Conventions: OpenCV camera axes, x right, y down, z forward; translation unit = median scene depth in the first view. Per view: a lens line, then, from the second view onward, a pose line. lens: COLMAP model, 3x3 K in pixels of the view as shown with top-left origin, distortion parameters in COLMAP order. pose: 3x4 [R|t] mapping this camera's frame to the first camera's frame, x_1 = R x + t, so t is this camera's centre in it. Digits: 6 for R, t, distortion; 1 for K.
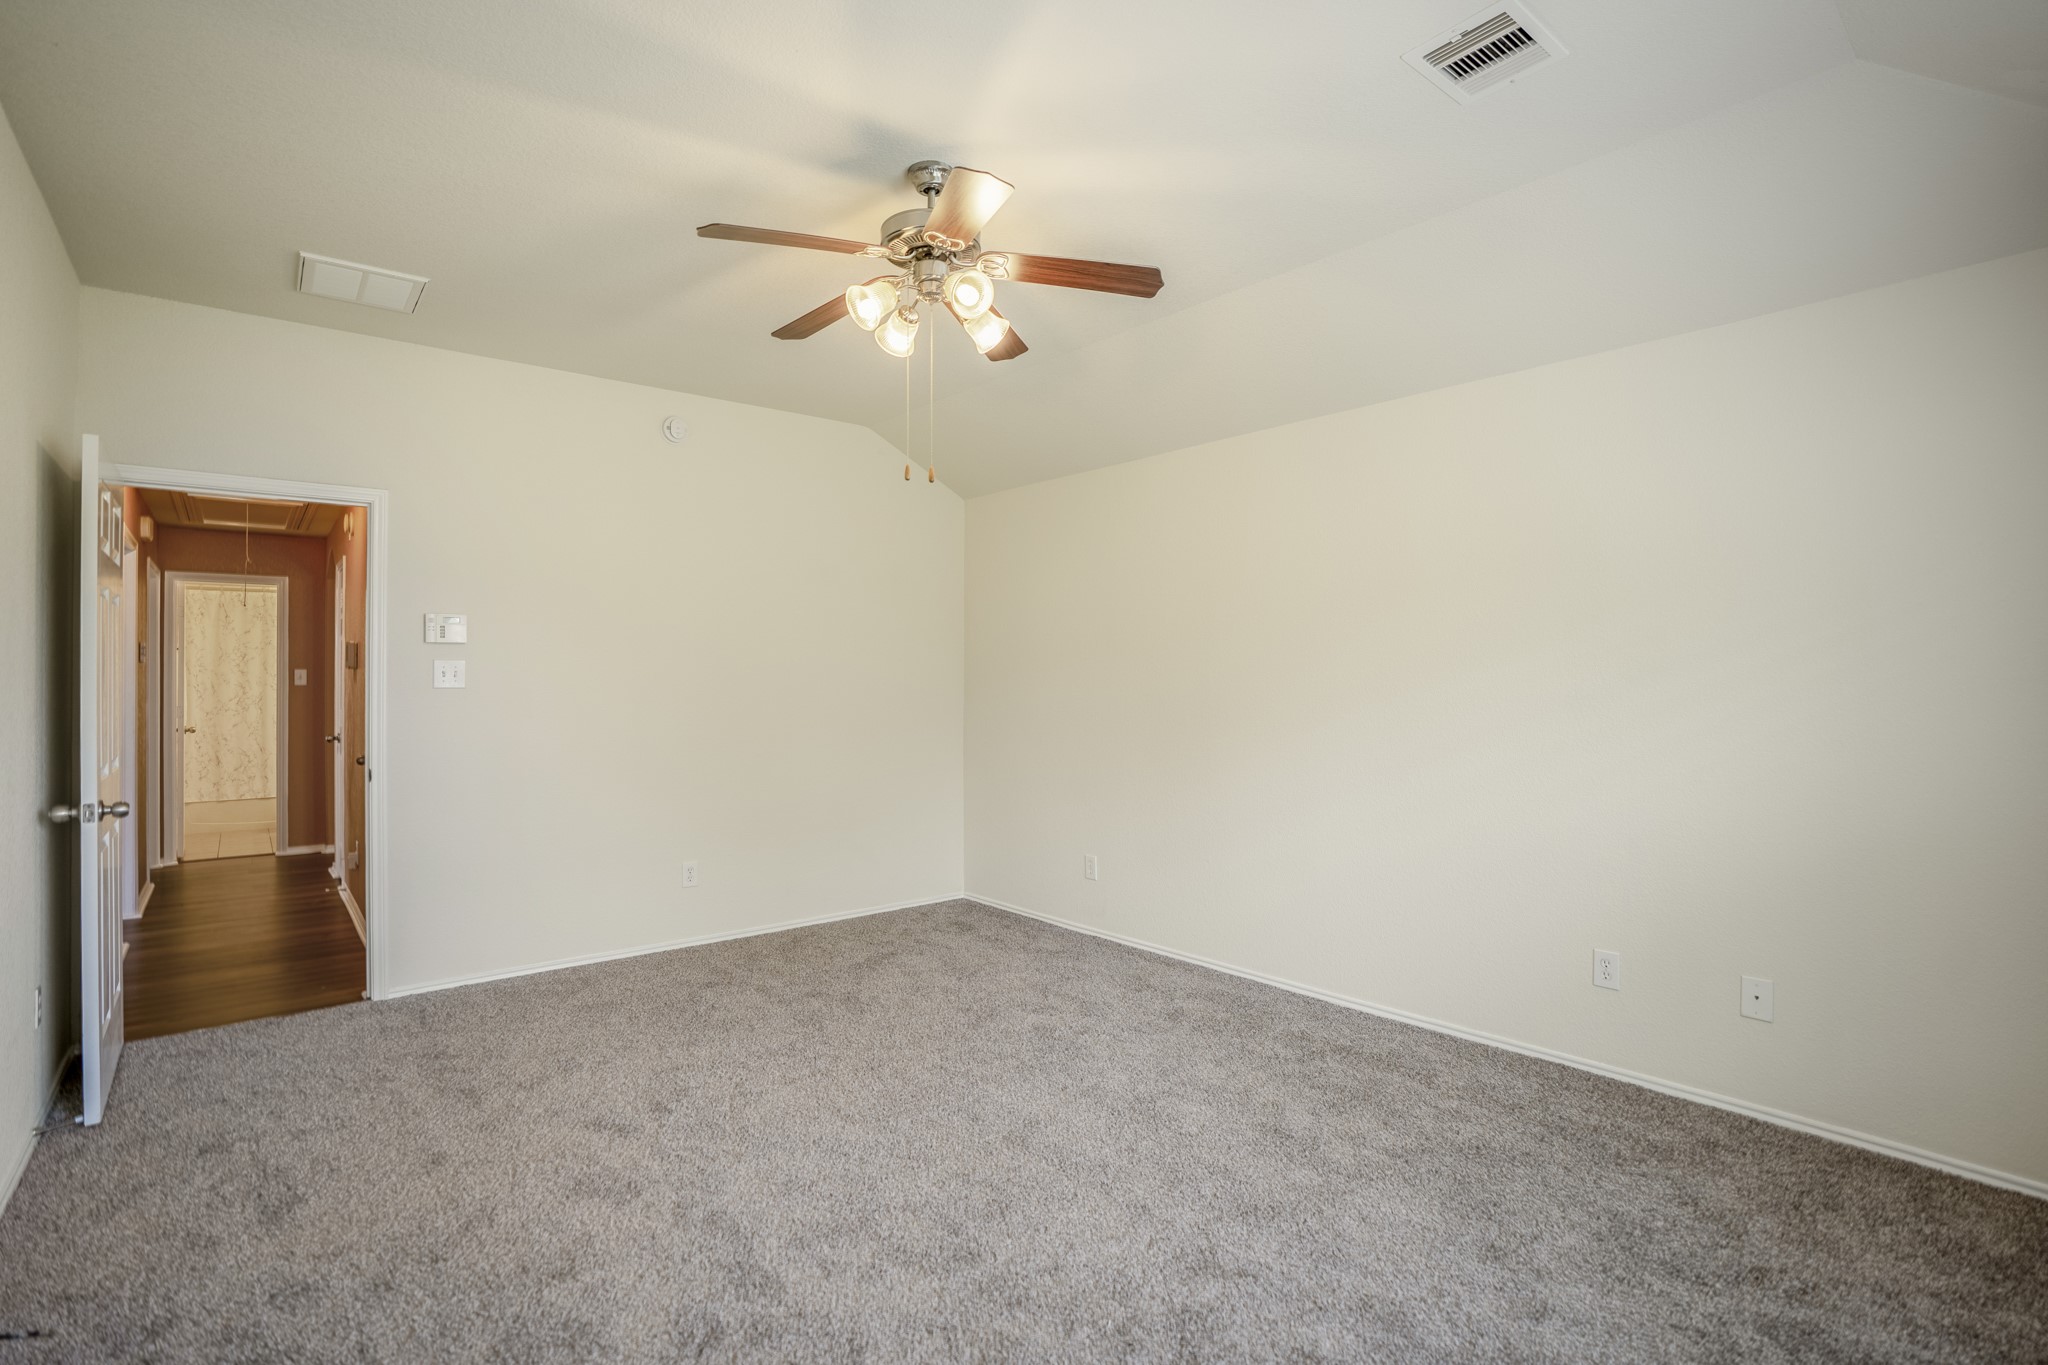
lens RADIAL K [[958.7, 0, 1023.3], [0, 958.7, 696.0], [0, 0, 1]] dist [-0.067193, 0.025463]
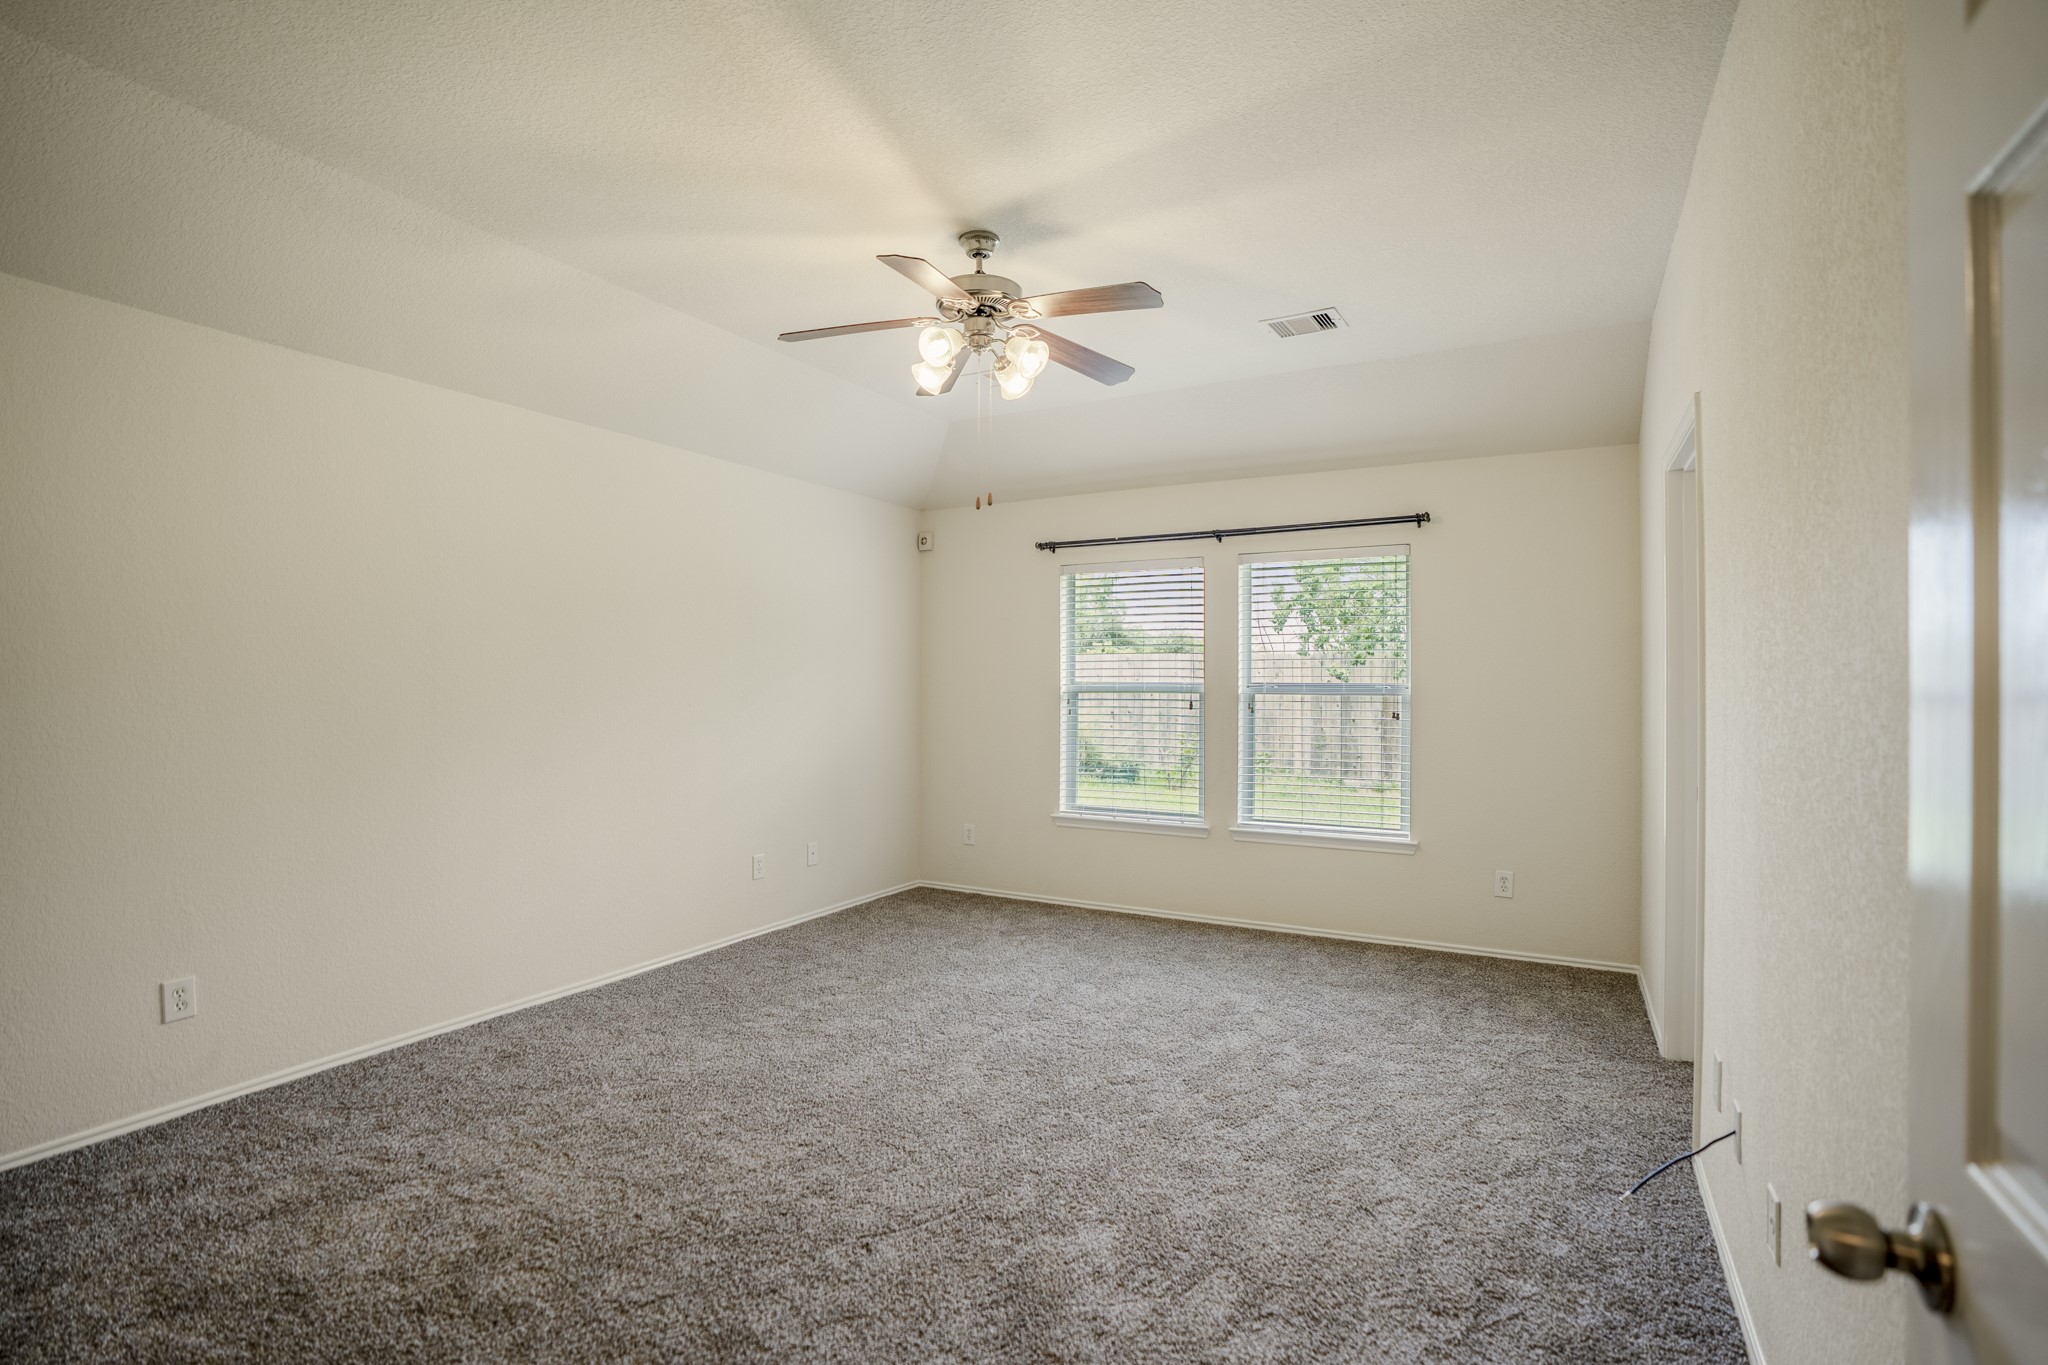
lens RADIAL K [[958.7, 0, 1023.3], [0, 958.7, 696.0], [0, 0, 1]] dist [-0.067193, 0.025463]
pose [[-0.363019, -0.008903, 0.931739, -1.128625], [0.011161, 0.999841, 0.013902, -0.010009], [-0.931715, 0.015446, -0.362861, 1.292321]]
